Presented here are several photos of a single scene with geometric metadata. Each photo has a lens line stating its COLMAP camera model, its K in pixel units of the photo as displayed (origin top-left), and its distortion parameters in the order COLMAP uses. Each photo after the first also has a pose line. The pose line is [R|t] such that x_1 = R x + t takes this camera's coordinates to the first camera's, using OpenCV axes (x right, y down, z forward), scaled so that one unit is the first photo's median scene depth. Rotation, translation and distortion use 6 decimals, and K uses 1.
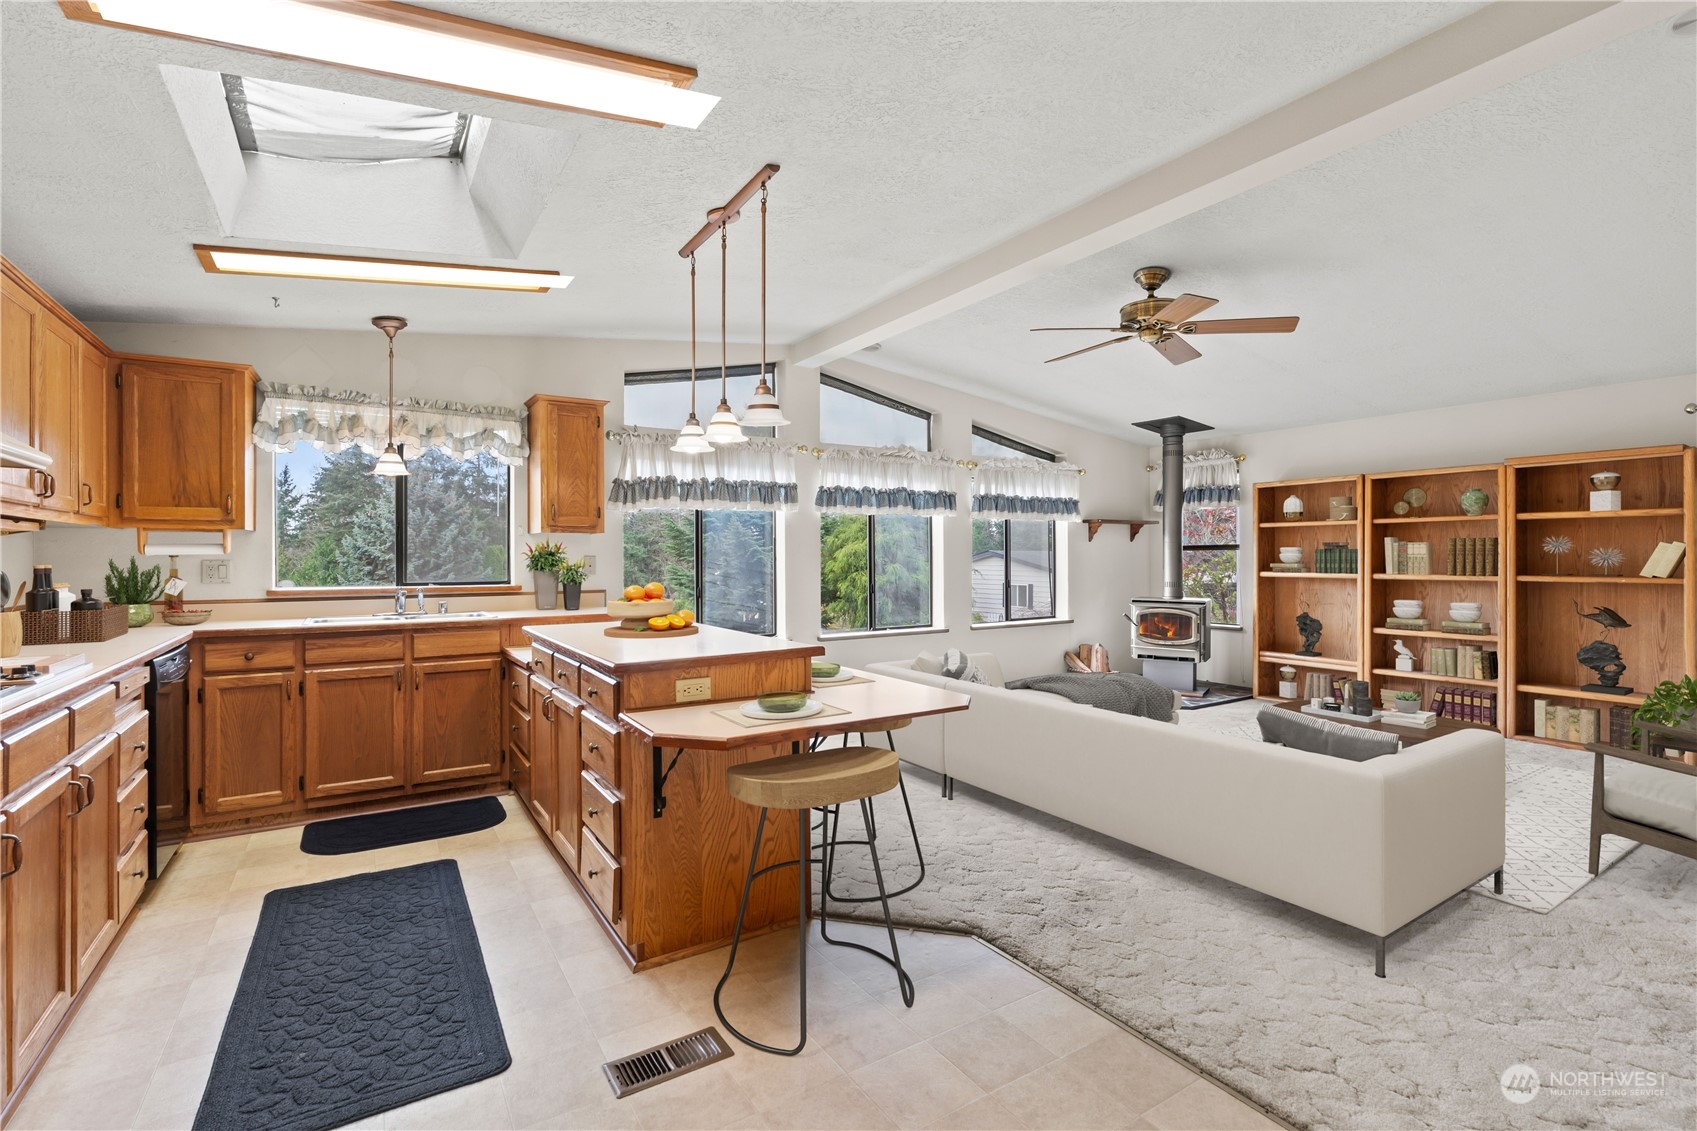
lens RADIAL K [[774.8, 0, 851.6], [0, 774.8, 555.8], [0, 0, 1]] dist [-0.008695, 0.002822]
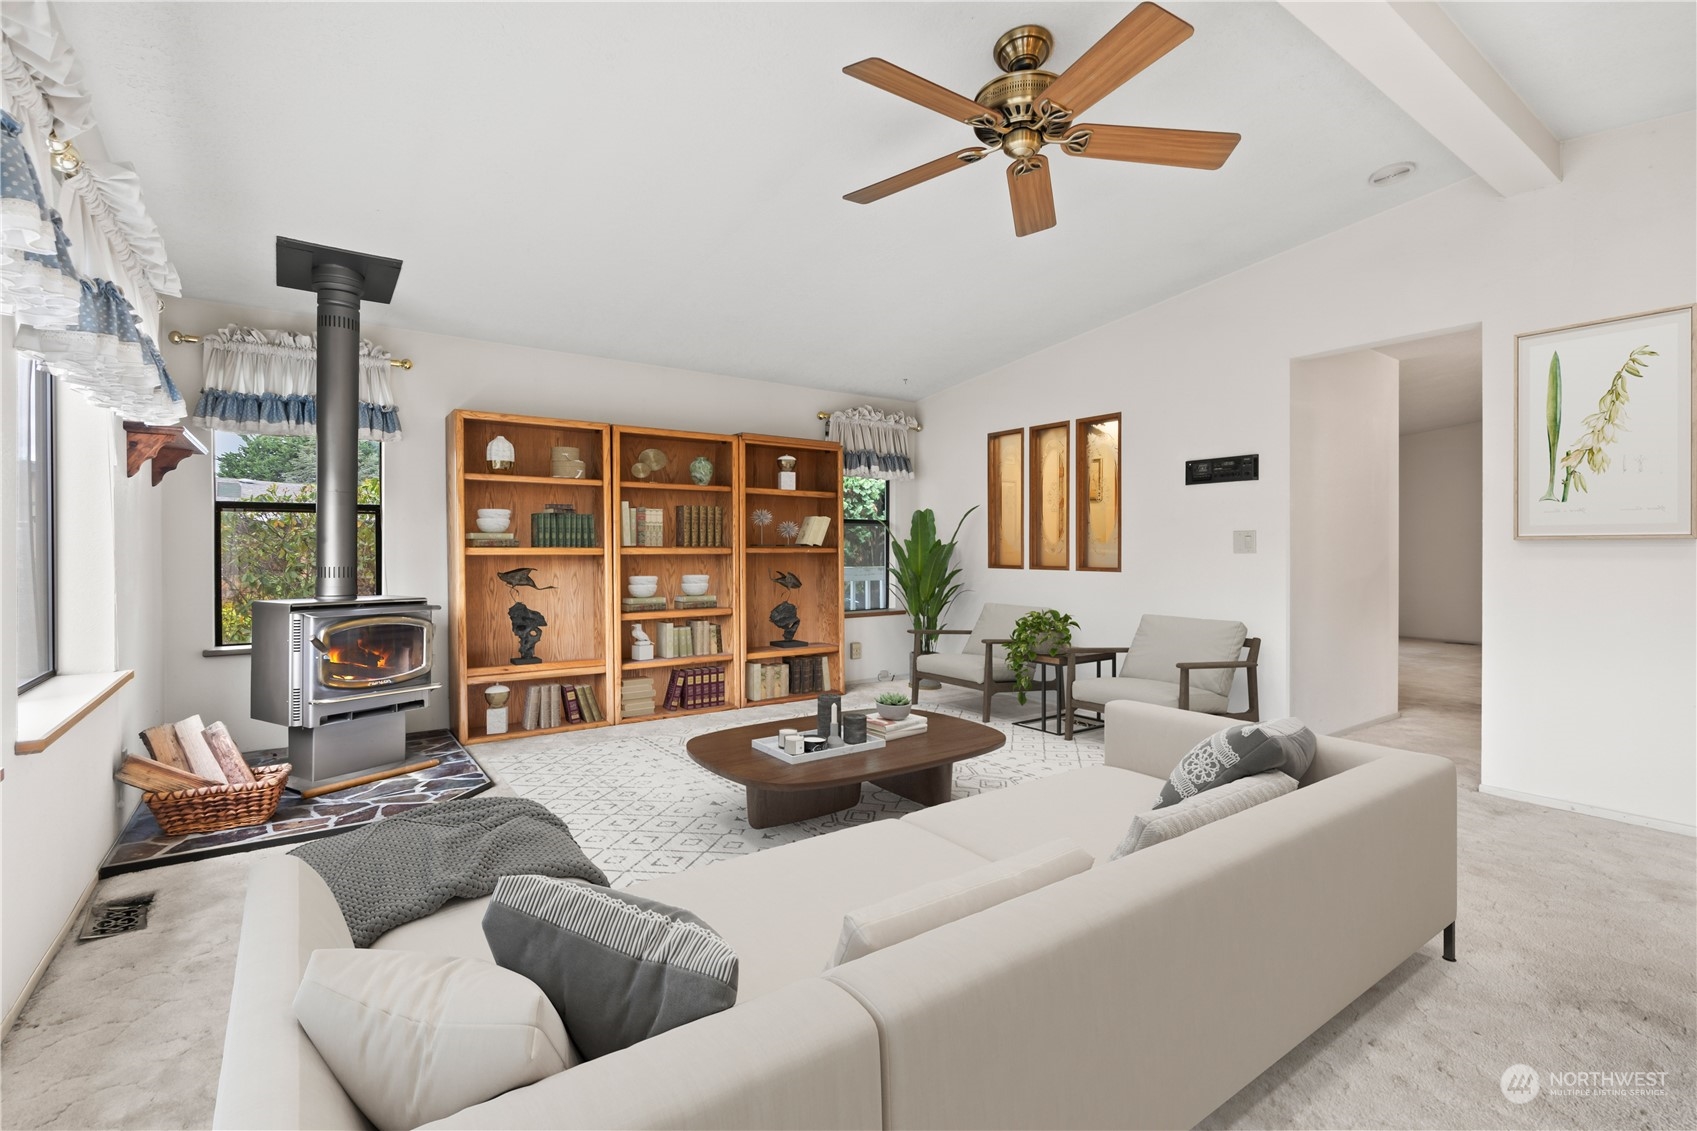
lens RADIAL K [[774.8, 0, 853.6], [0, 774.8, 556.0], [0, 0, 1]] dist [-0.008695, 0.002822]
pose [[-0.048046, -0.001139, 0.998844, -0.190088], [0.009994, 0.999949, 0.001621, 0.041632], [-0.998795, 0.010060, -0.048032, 0.987279]]
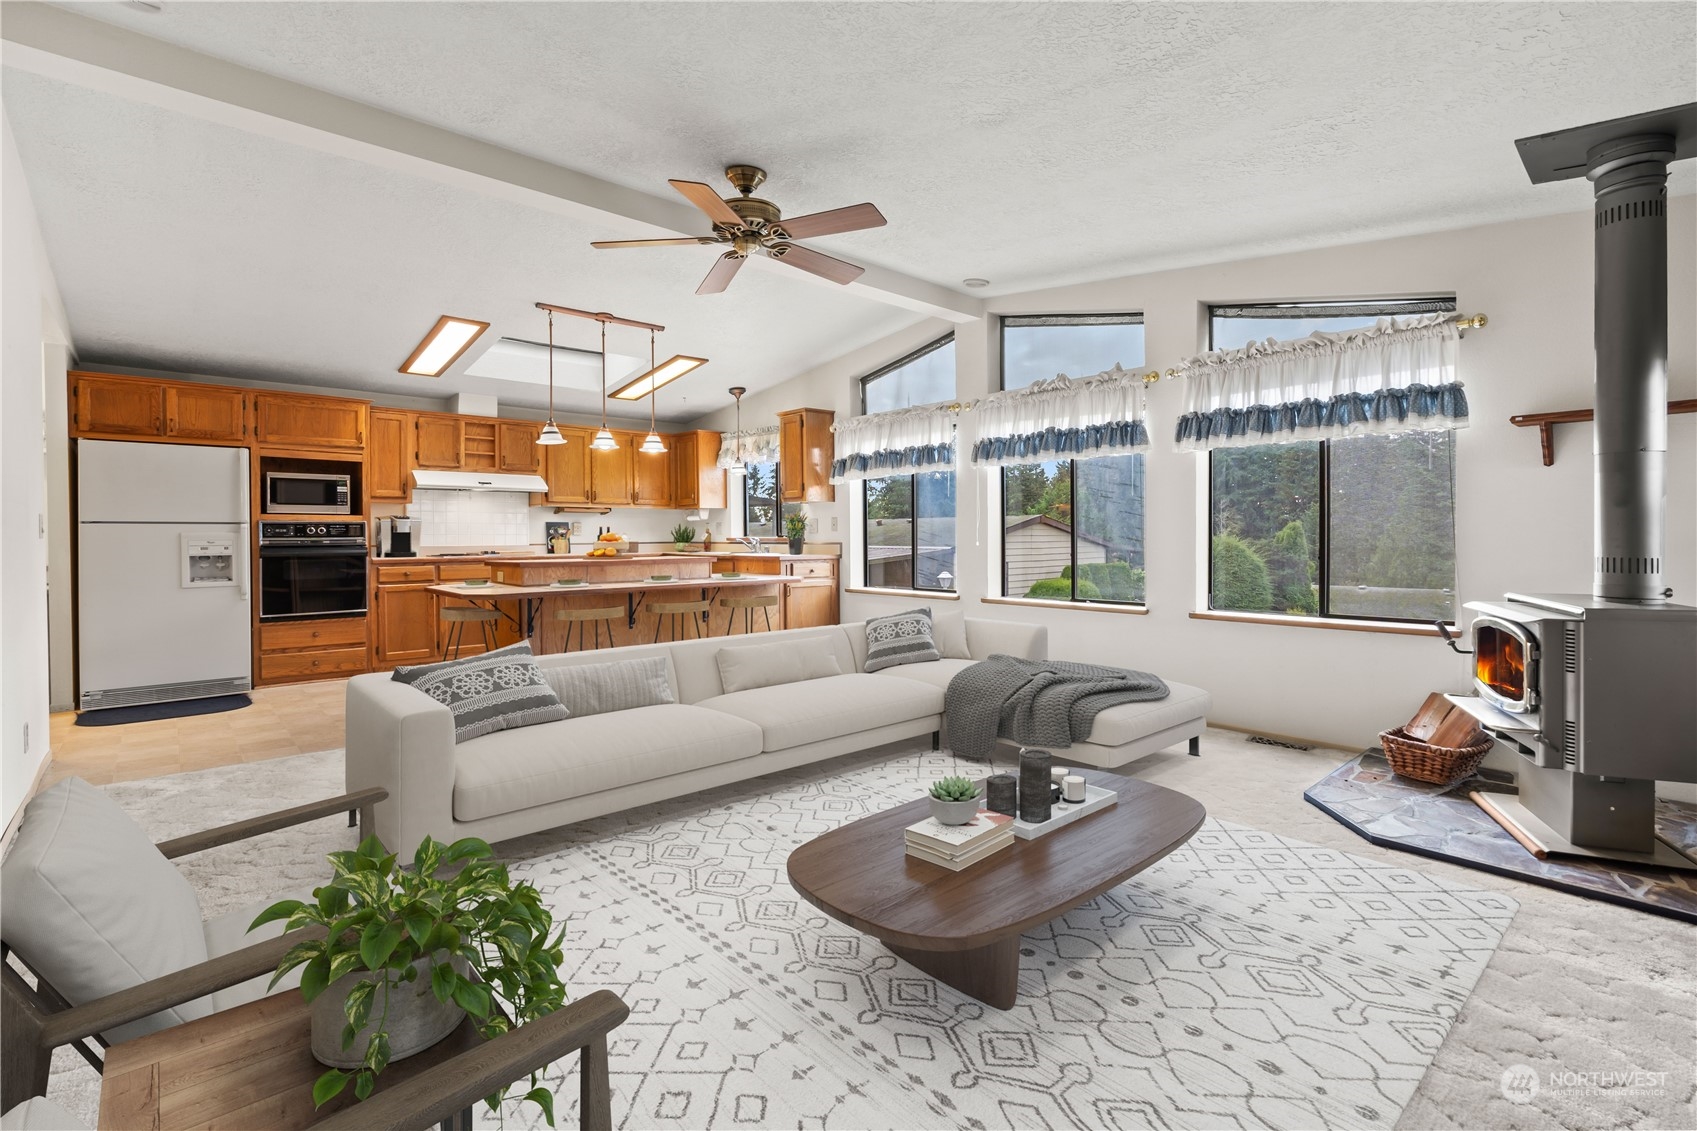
lens RADIAL K [[774.8, 0, 844.1], [0, 774.8, 540.9], [0, 0, 1]] dist [-0.008695, 0.002822]
pose [[0.161293, 0.008602, -0.986869, 1.104781], [0.006334, 0.999932, 0.009751, 0.030738], [0.986886, -0.007824, 0.161228, 0.843711]]
